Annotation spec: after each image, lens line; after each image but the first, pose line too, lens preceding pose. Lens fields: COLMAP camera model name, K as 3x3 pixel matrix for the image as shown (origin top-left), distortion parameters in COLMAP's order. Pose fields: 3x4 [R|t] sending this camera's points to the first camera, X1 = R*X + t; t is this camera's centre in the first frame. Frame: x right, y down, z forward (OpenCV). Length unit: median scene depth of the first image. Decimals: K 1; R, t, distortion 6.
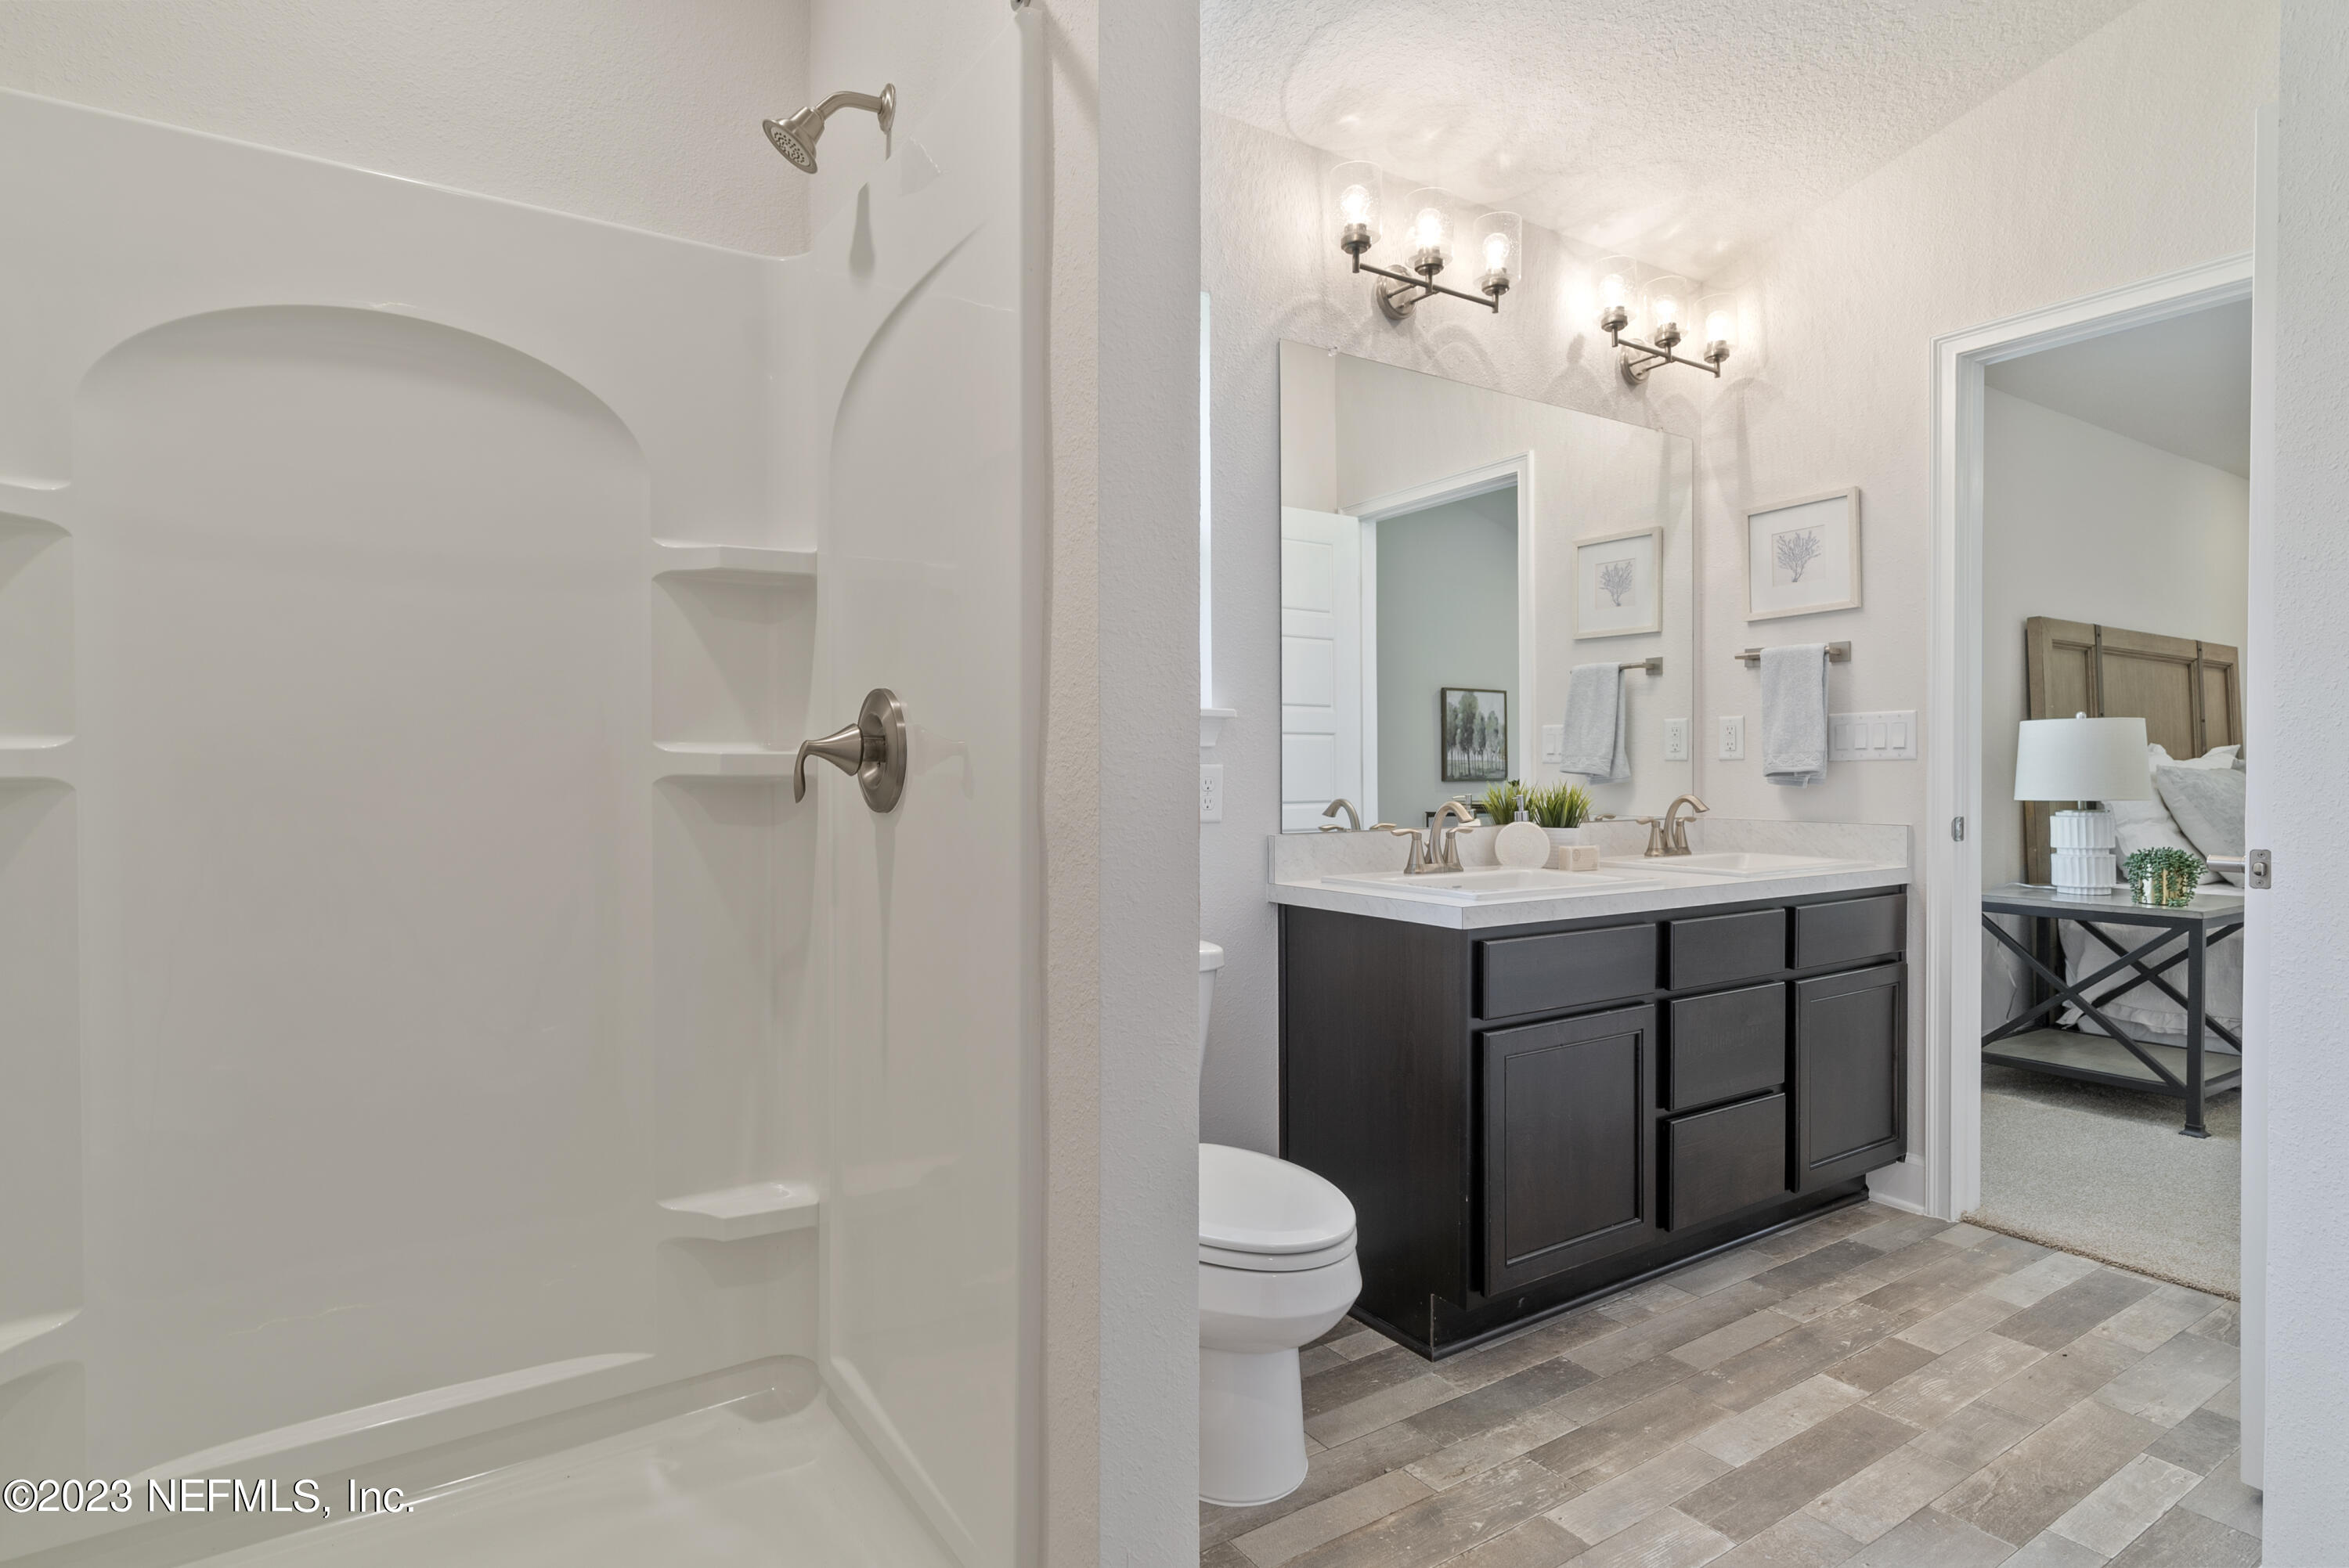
lens RADIAL K [[1218.1, 0, 1174.5], [0, 1218.1, 784.0], [0, 0, 1]] dist [0.001868, 0.000353]
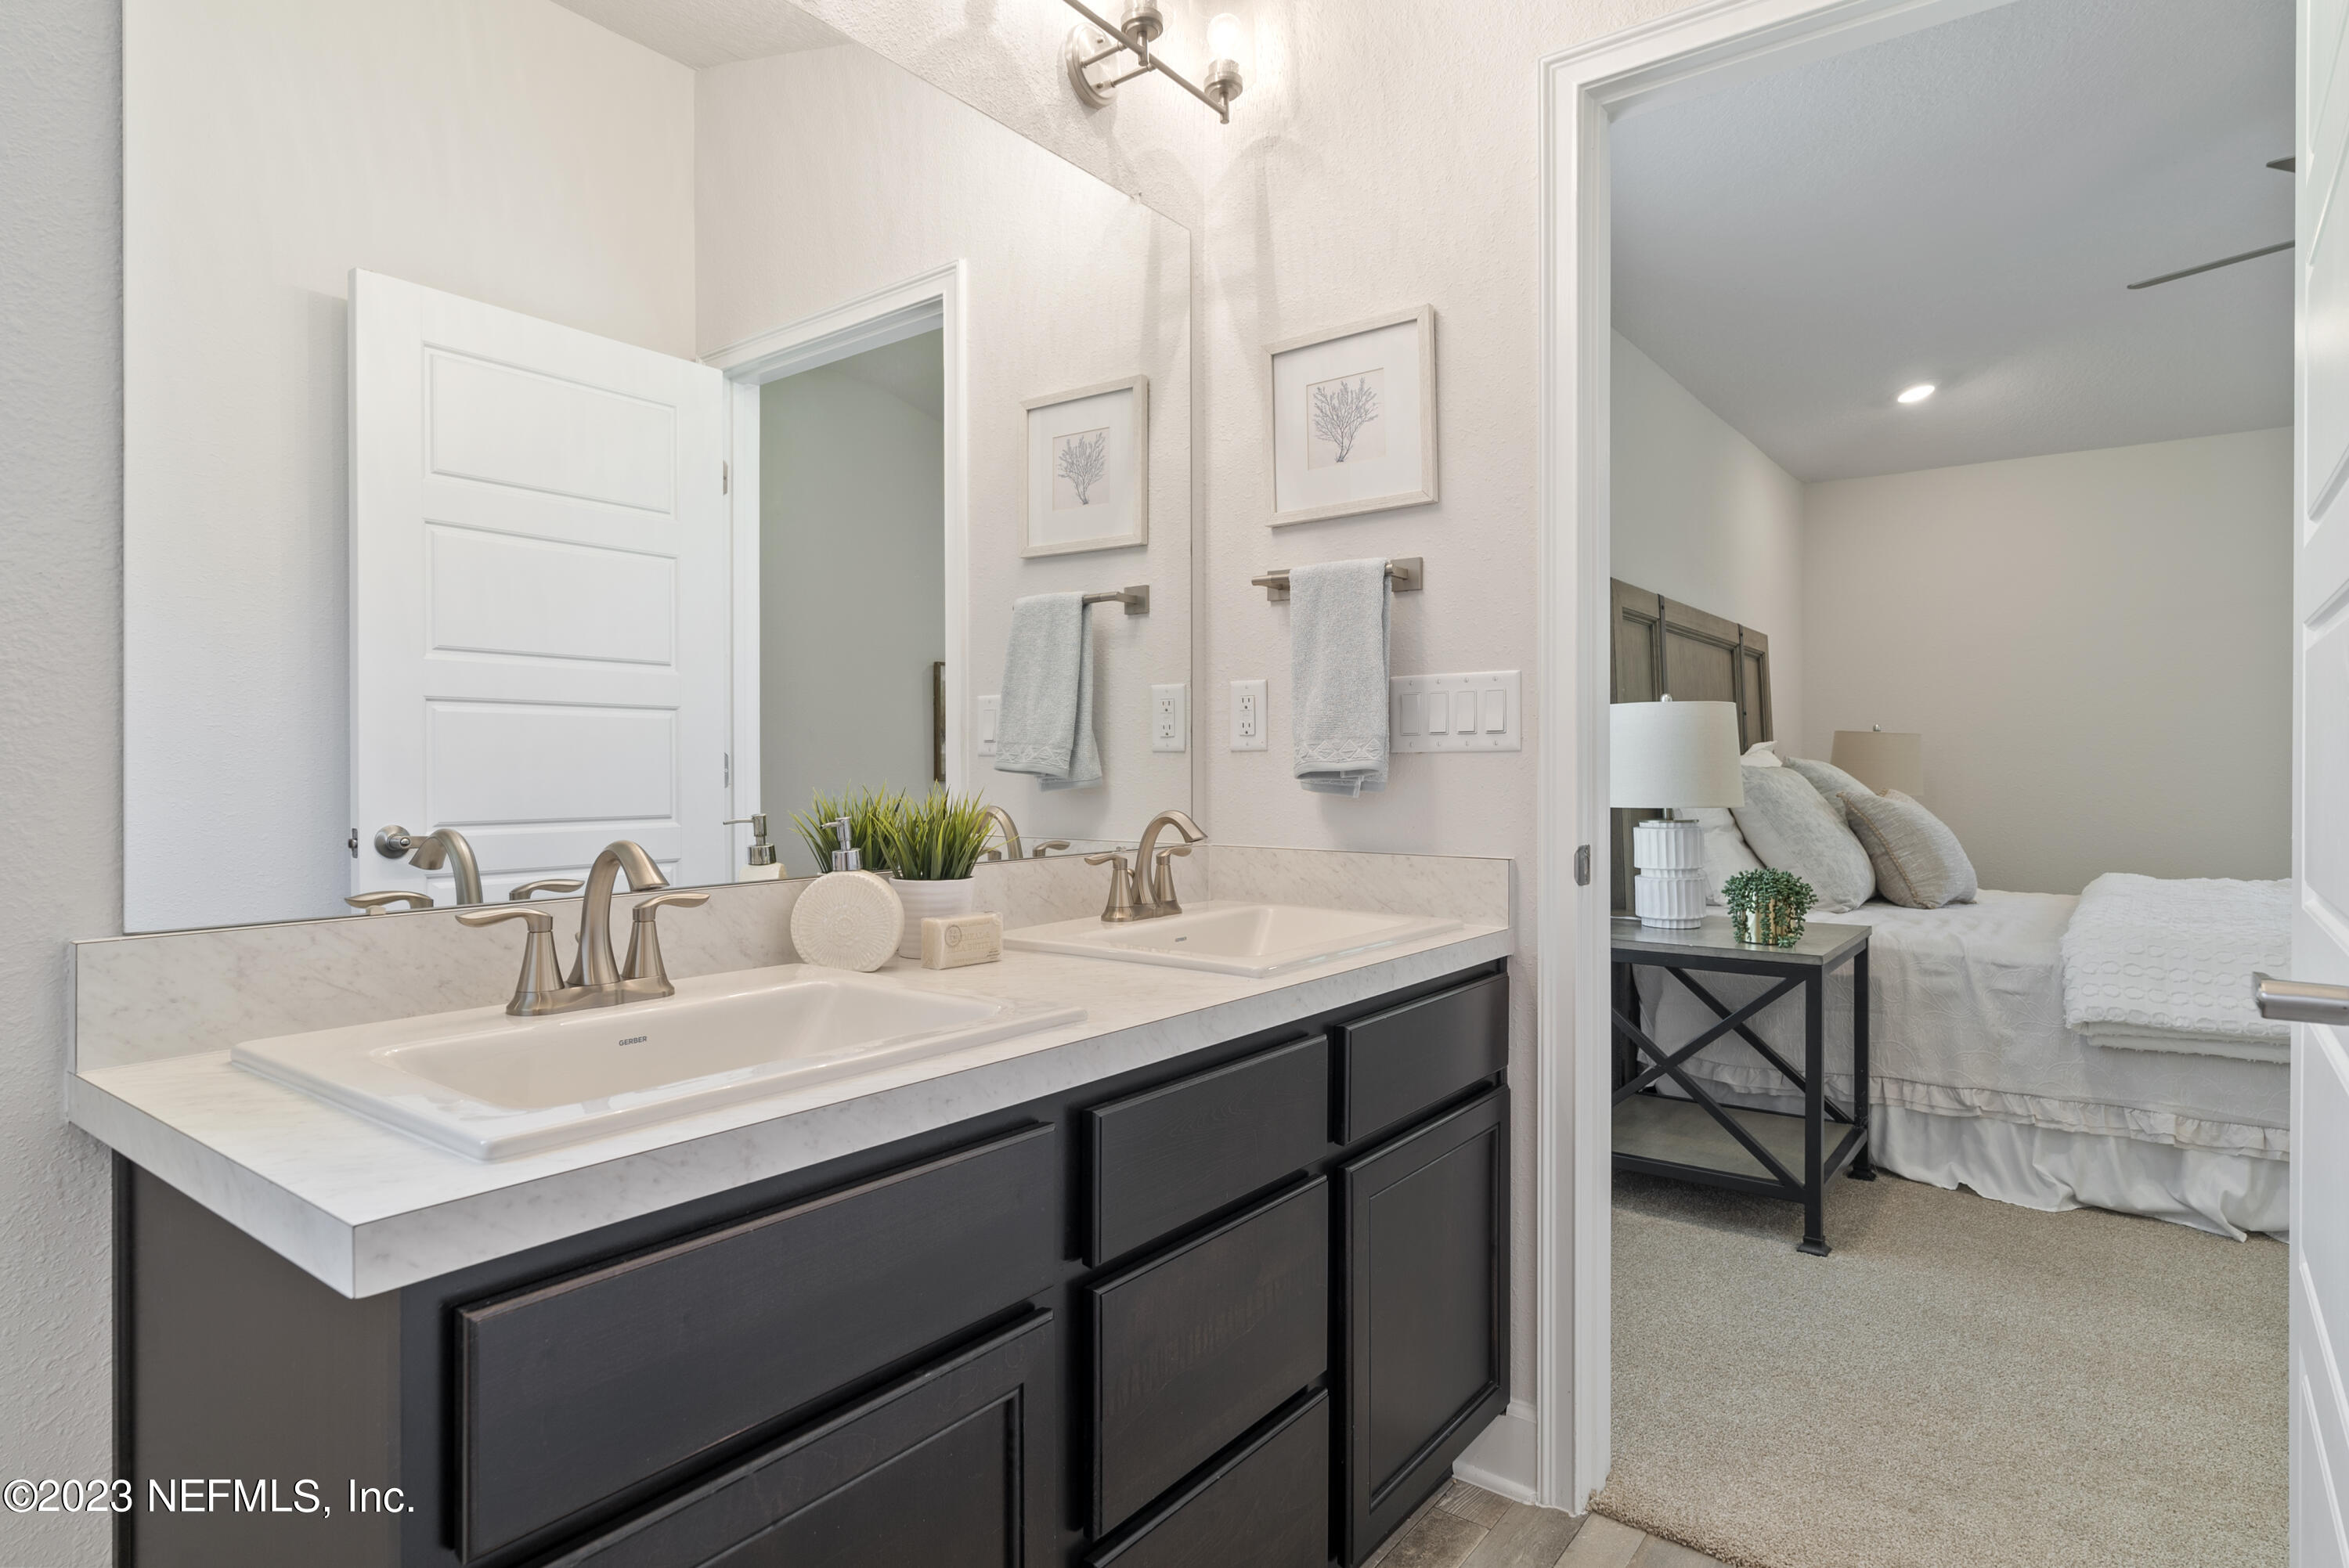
lens RADIAL K [[1264.9, 0, 1170.4], [0, 1264.9, 768.0], [0, 0, 1]] dist [0.000101, 0.000181]
pose [[0.942170, 0.001917, 0.335129, 0.209143], [0.001493, 0.999950, -0.009917, -0.005026], [-0.335131, 0.009844, 0.942120, 0.417996]]
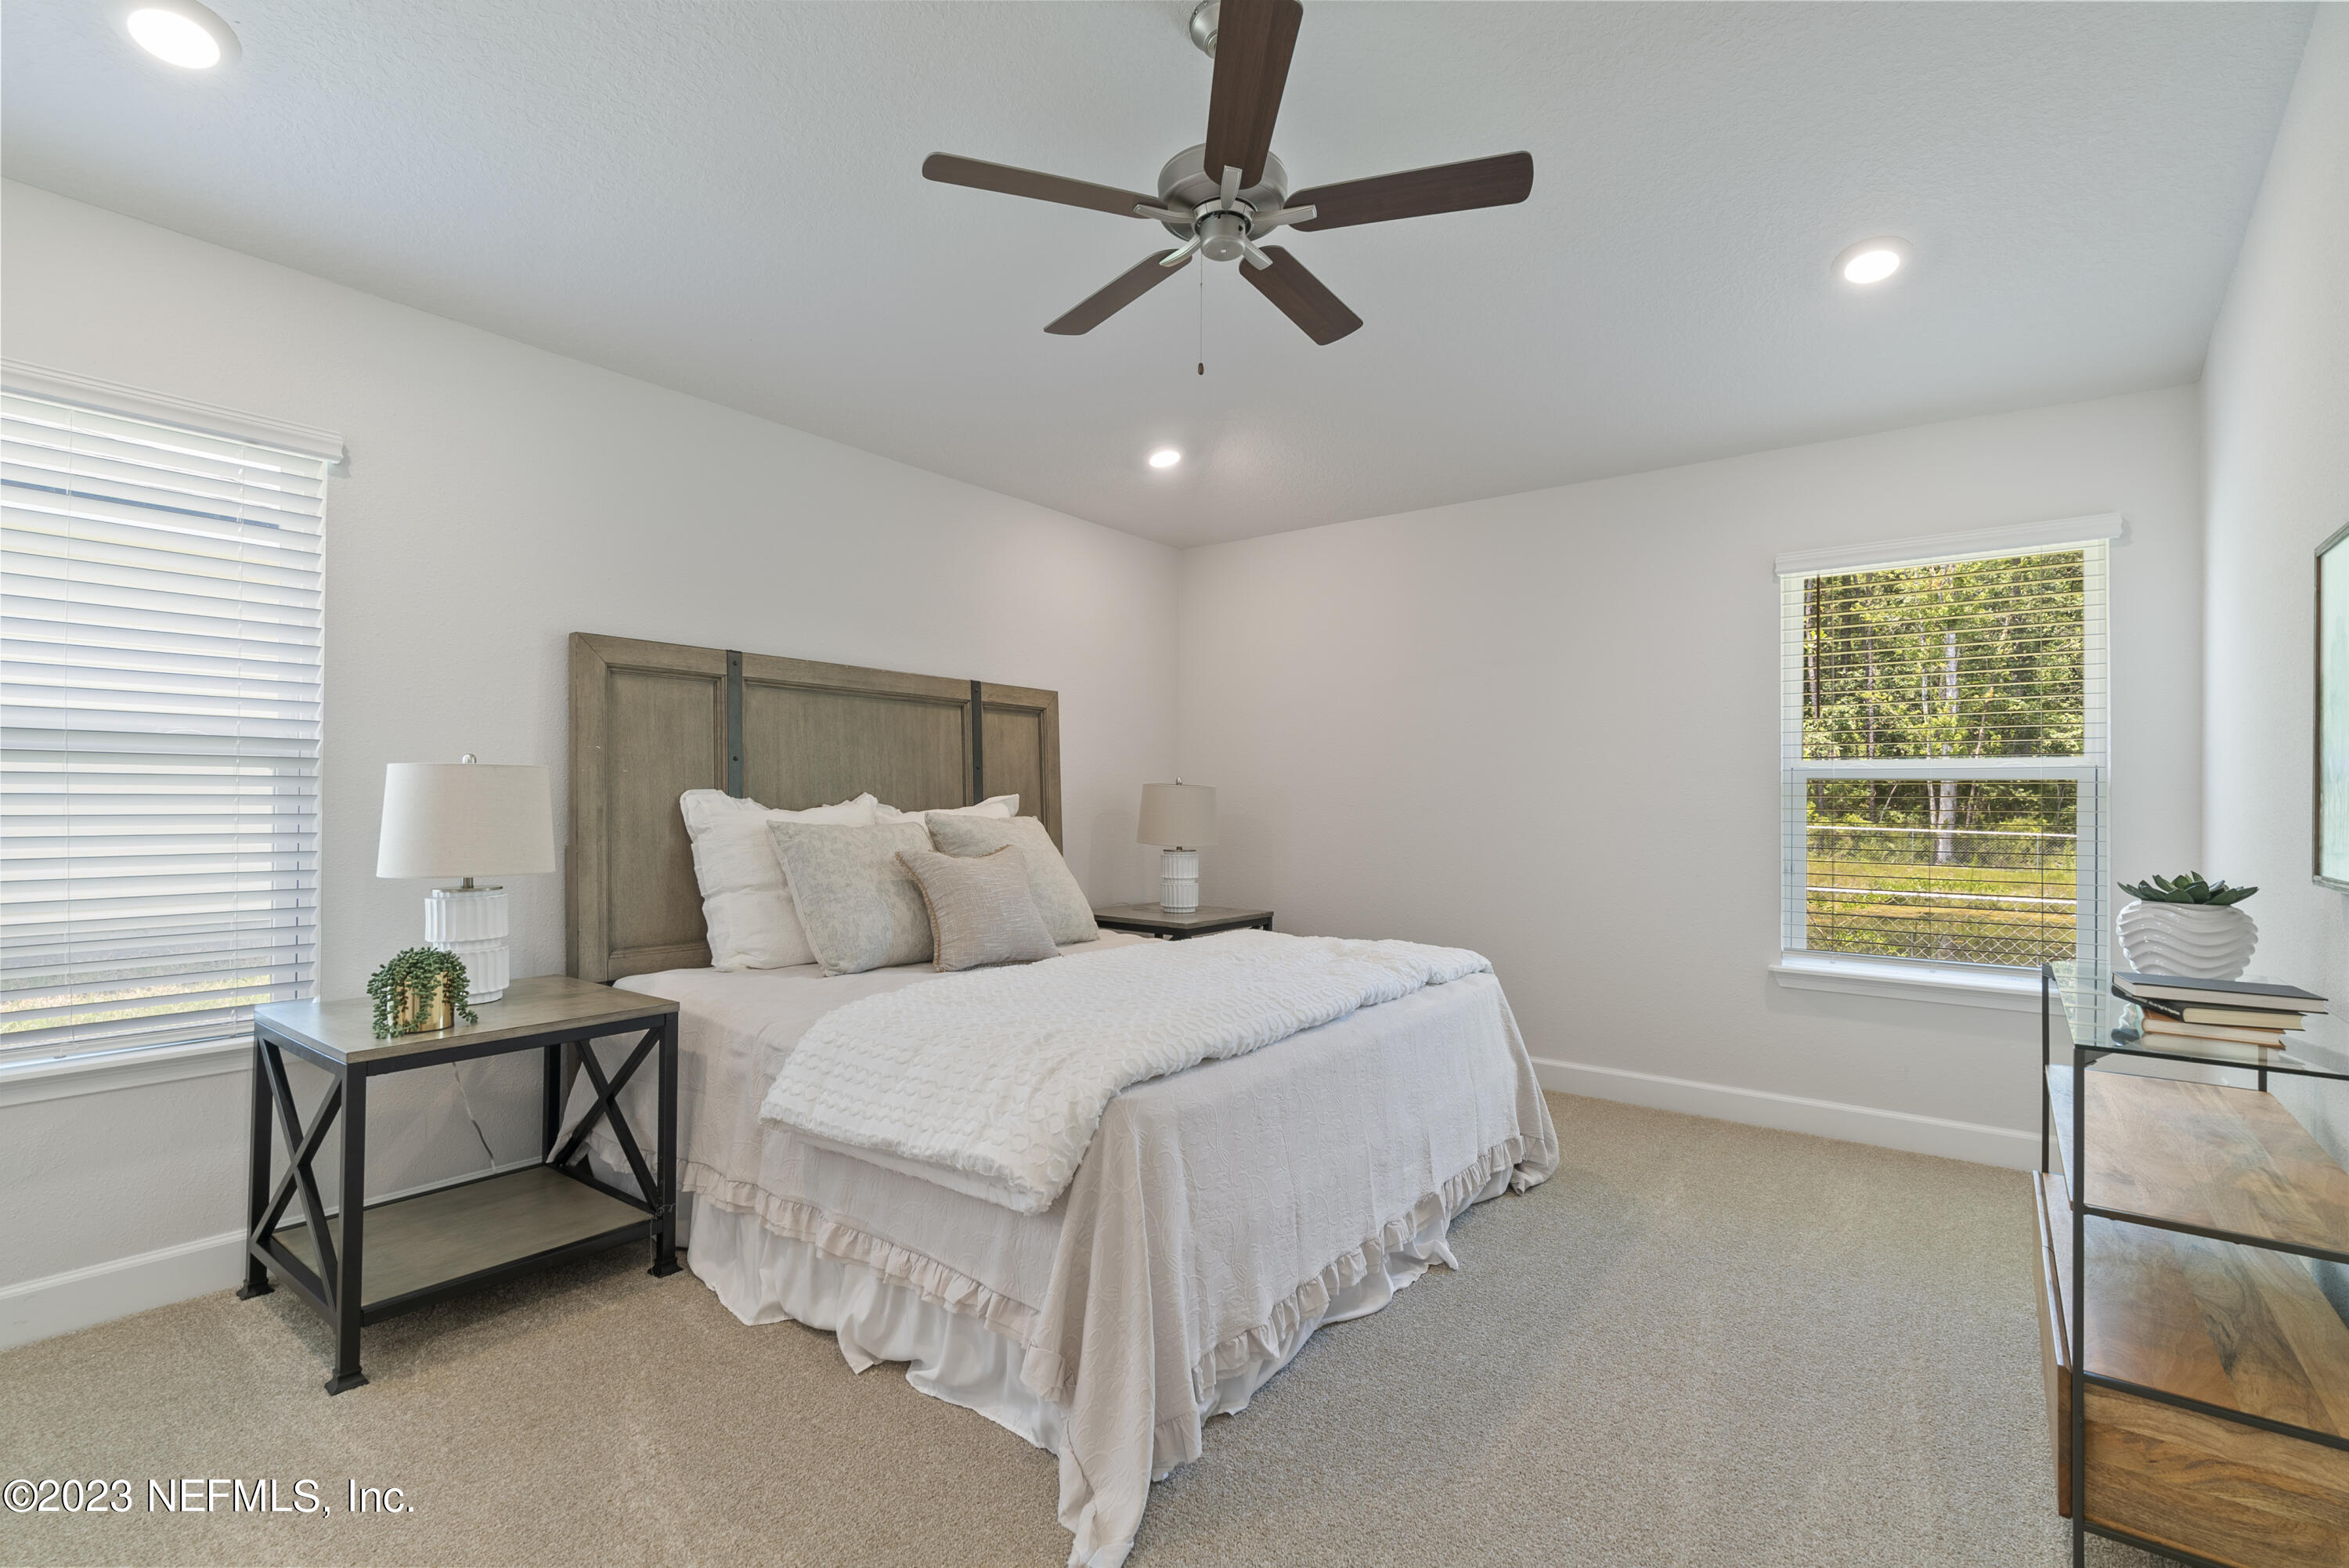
lens RADIAL K [[1030.8, 0, 1176.2], [0, 1030.8, 837.6], [0, 0, 1]] dist [-0.000354, -0.000021]
pose [[0.945887, -0.008681, 0.324381, 1.179285], [0.000236, 0.999660, 0.026063, -0.031096], [-0.324497, -0.024576, 0.945567, 0.341360]]
